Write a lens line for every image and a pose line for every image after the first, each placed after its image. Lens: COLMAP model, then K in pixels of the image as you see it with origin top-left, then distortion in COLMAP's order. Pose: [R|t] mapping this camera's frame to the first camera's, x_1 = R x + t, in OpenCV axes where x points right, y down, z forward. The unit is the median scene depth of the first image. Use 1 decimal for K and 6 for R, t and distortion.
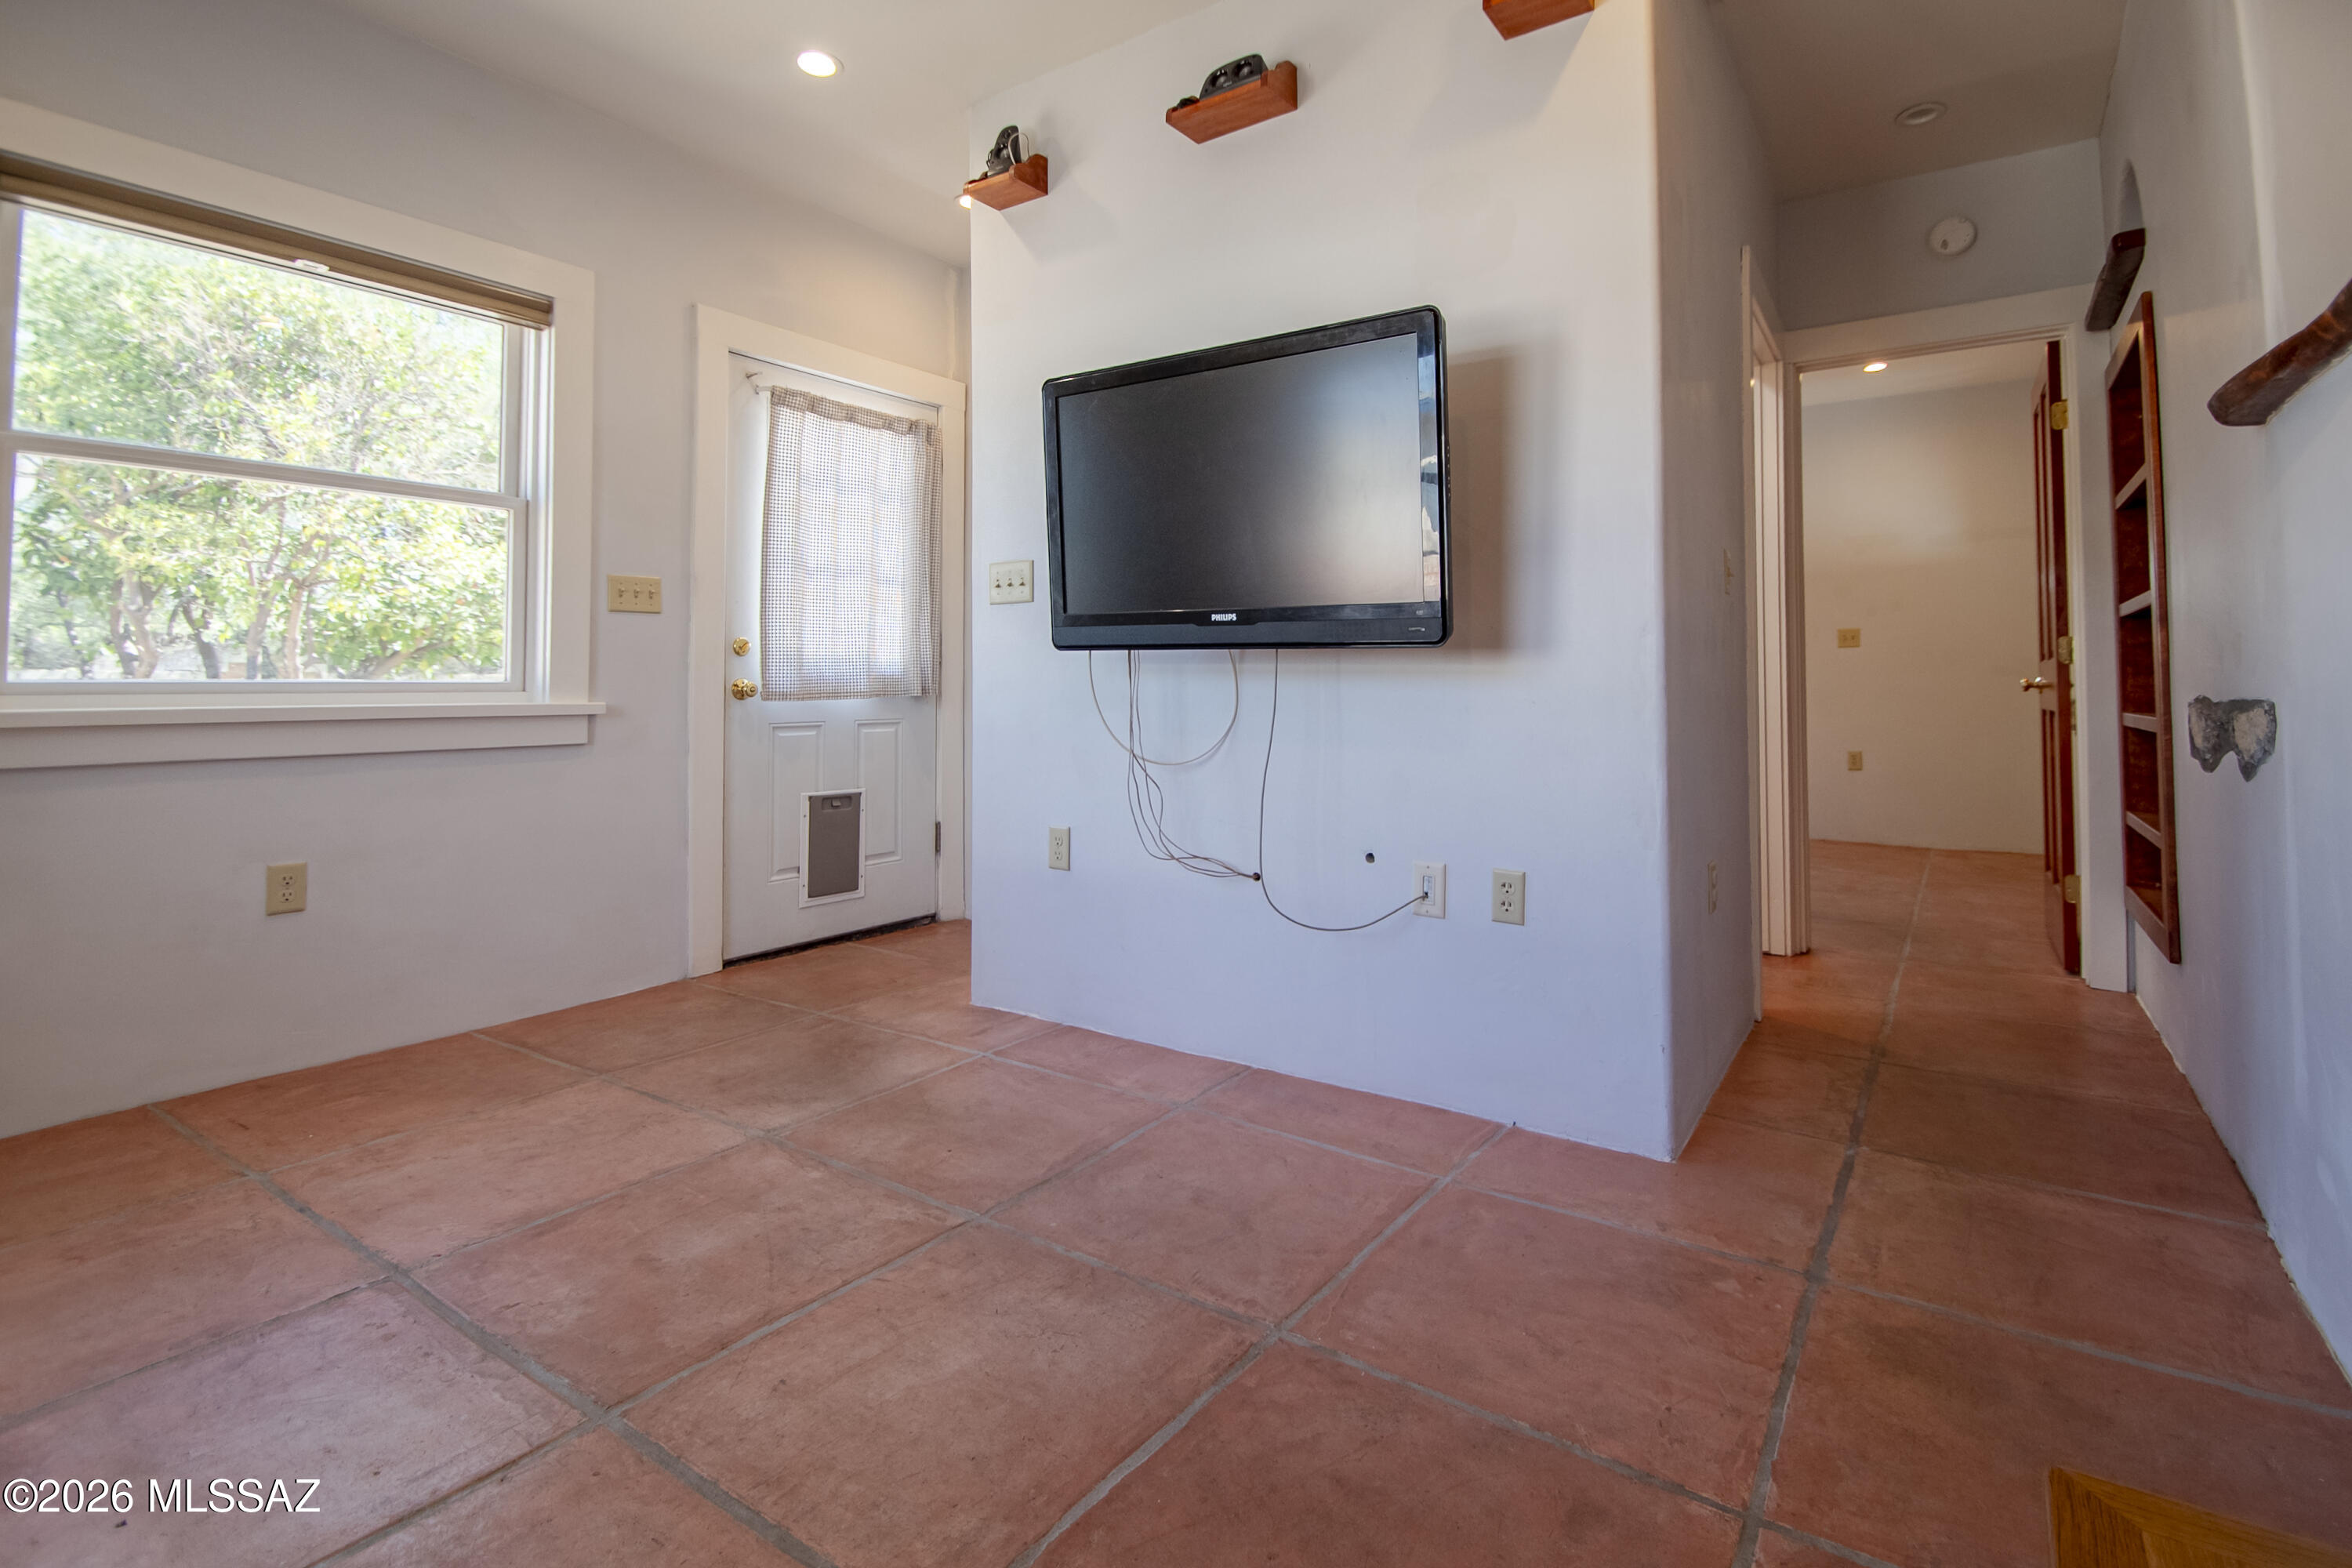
lens RADIAL K [[1084.4, 0, 1184.7], [0, 1084.4, 669.2], [0, 0, 1]] dist [0.025115, -0.017919]
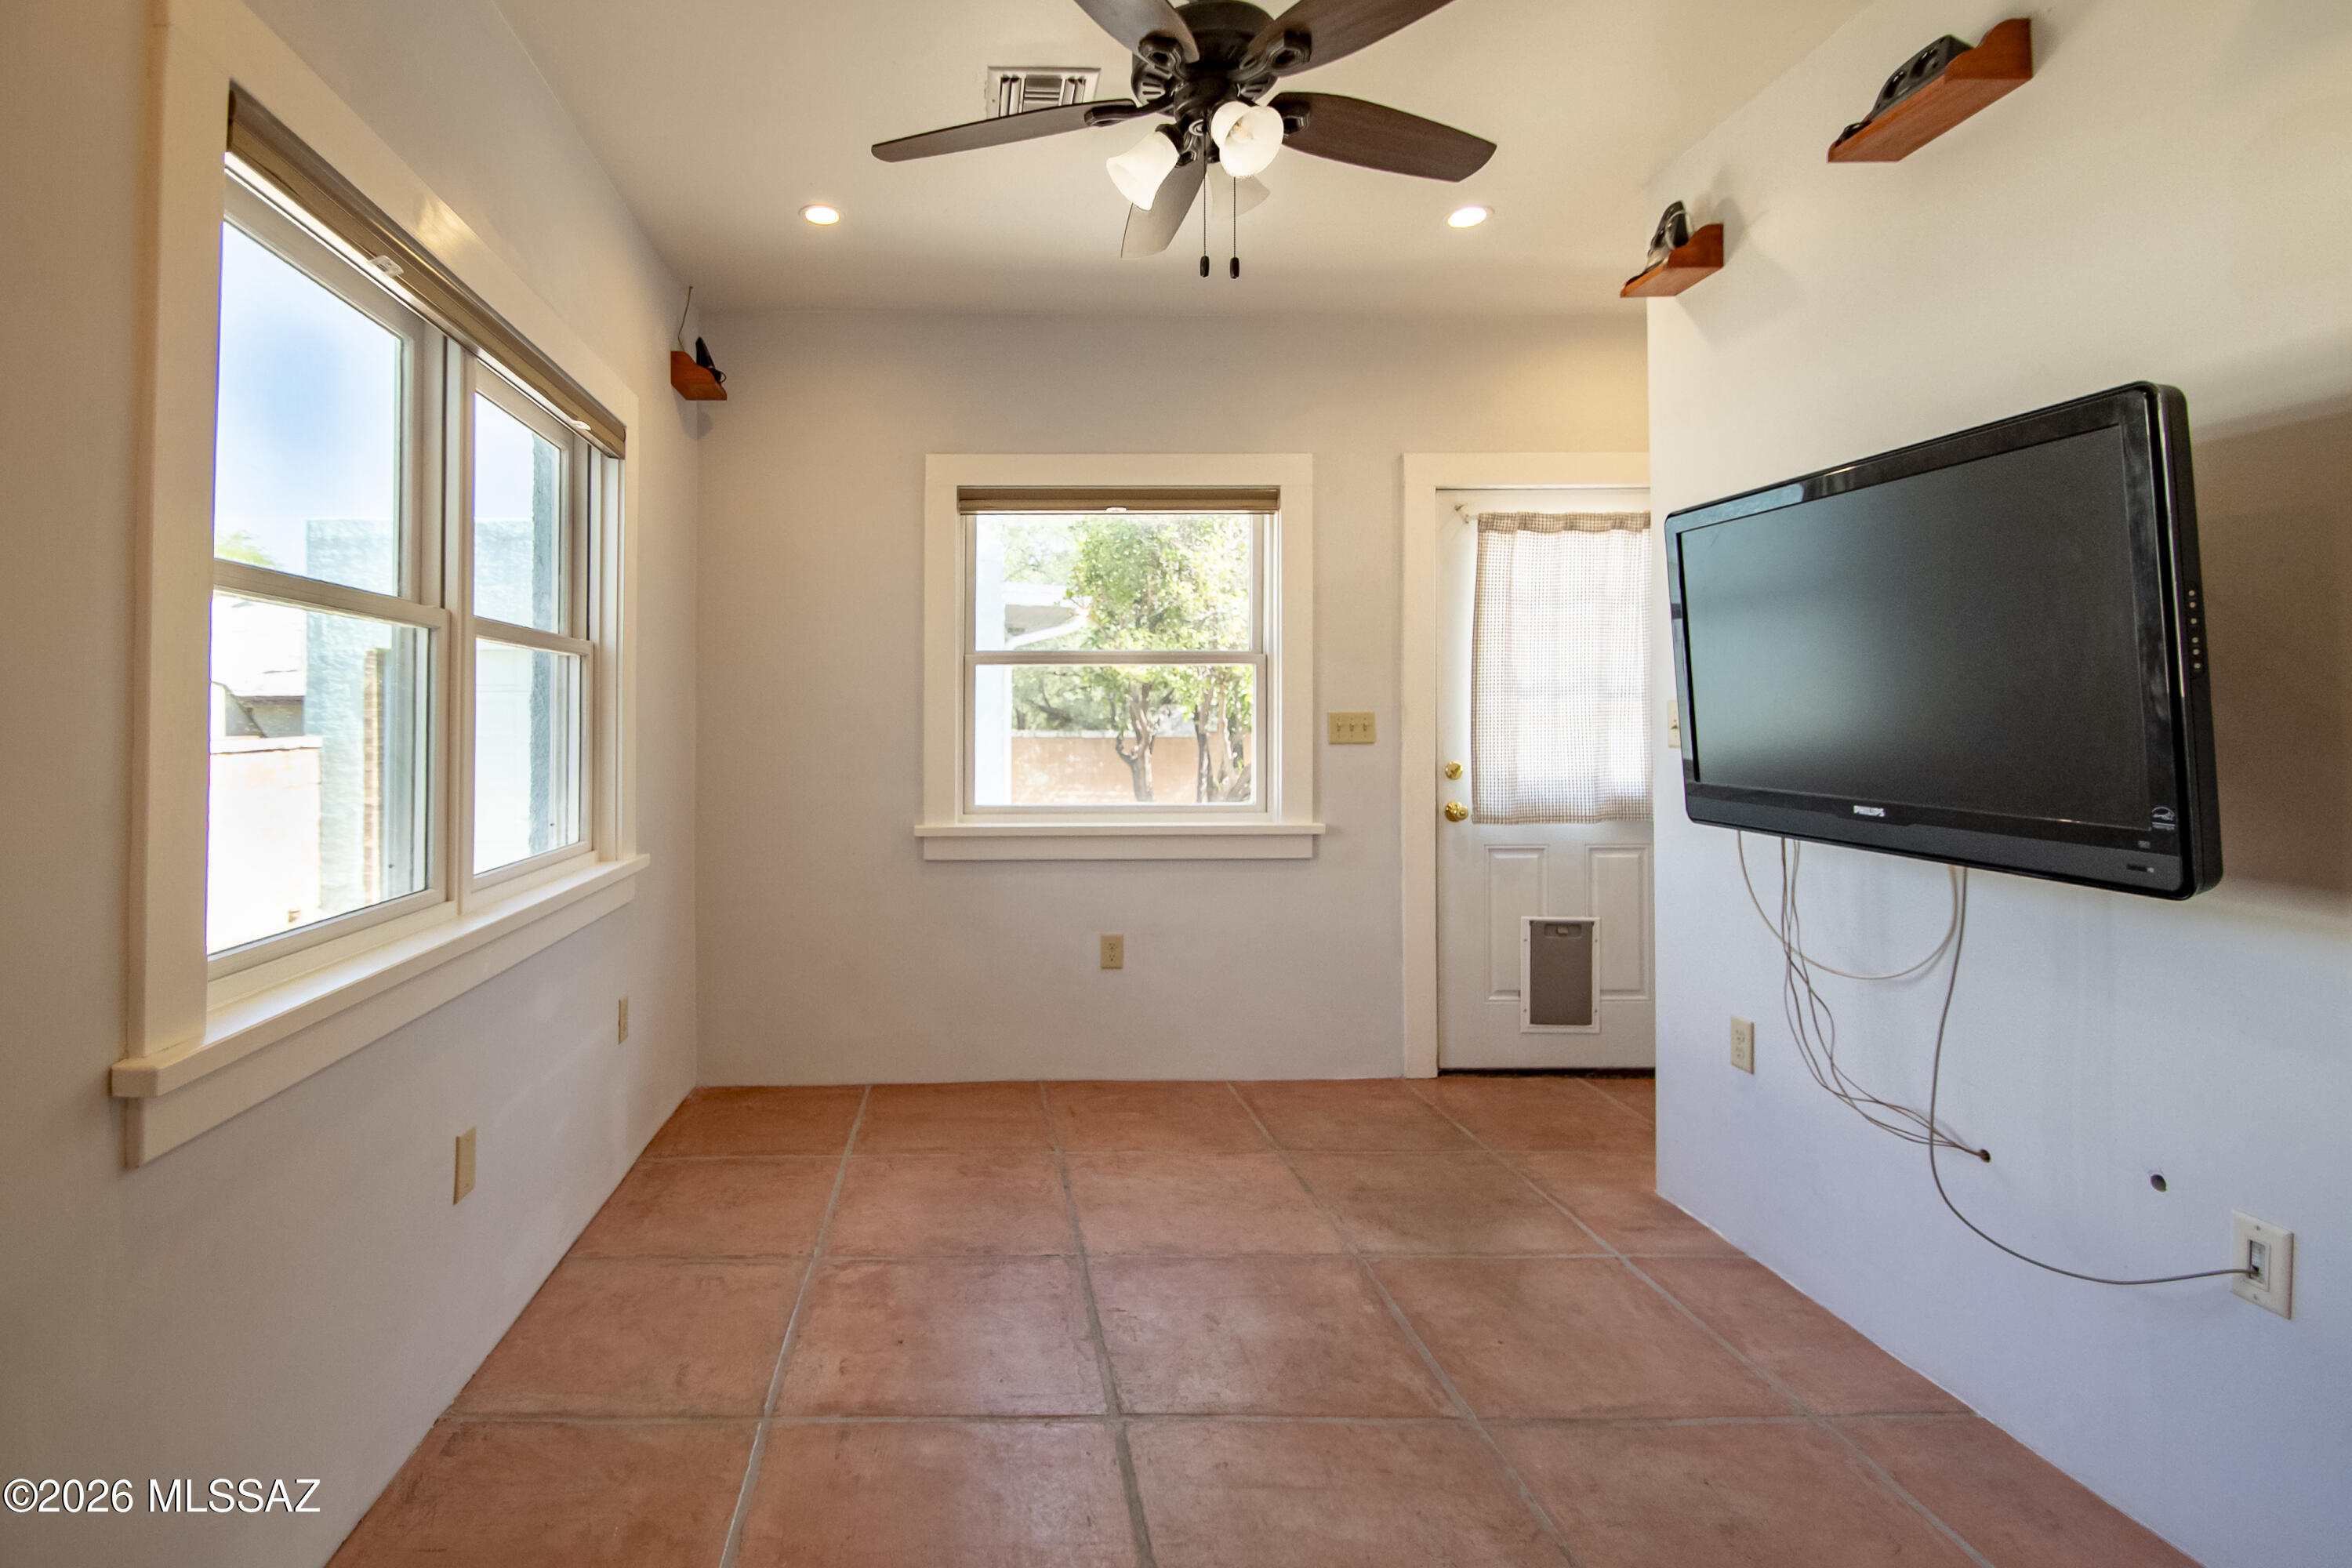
lens RADIAL K [[1125.8, 0, 996.5], [0, 1125.8, 703.2], [0, 0, 1]] dist [-0.000607, -0.006603]
pose [[0.571385, -0.014333, -0.820557, 0.265275], [0.021157, 0.999772, -0.002730, -0.106531], [0.820410, -0.015801, 0.571558, 0.031236]]
